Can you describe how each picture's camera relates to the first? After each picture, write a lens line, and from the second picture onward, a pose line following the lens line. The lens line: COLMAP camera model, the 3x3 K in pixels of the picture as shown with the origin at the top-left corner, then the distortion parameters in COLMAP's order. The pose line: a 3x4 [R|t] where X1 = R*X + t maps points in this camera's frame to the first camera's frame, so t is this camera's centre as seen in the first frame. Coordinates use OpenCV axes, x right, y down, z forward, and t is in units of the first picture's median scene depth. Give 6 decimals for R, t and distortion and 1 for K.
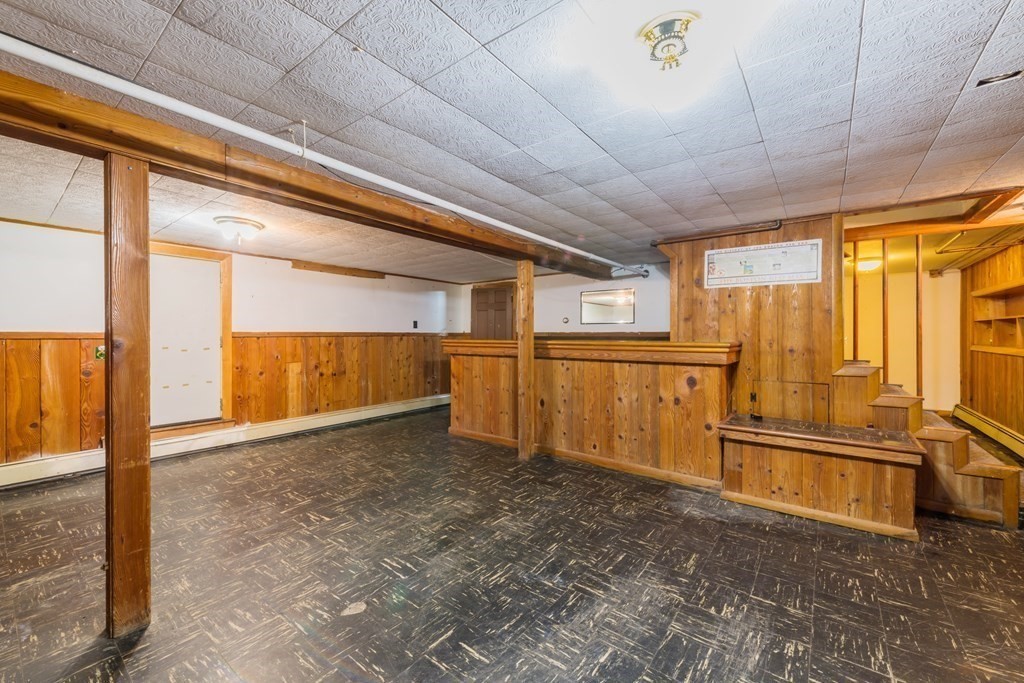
lens RADIAL K [[402.9, 0, 513.2], [0, 402.9, 336.6], [0, 0, 1]] dist [0.011821, -0.002036]
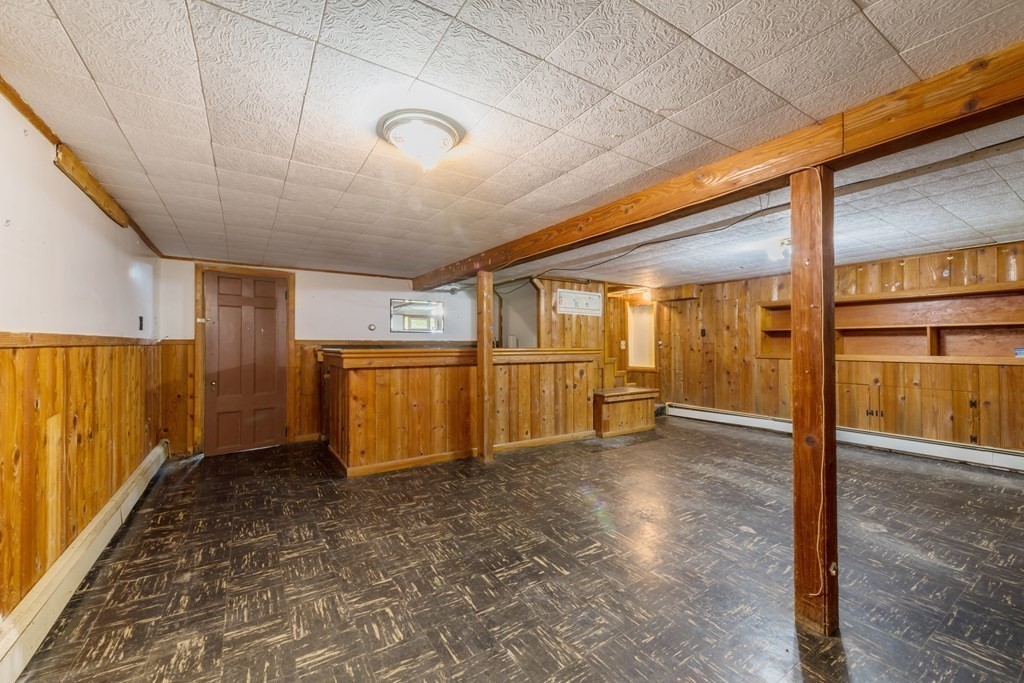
lens RADIAL K [[402.9, 0, 510.0], [0, 402.9, 340.5], [0, 0, 1]] dist [0.011821, -0.002036]
pose [[0.345920, 0.007801, 0.938231, -1.044825], [0.004578, 0.999939, -0.010002, -0.000067], [-0.938253, 0.007755, 0.345864, 0.653724]]
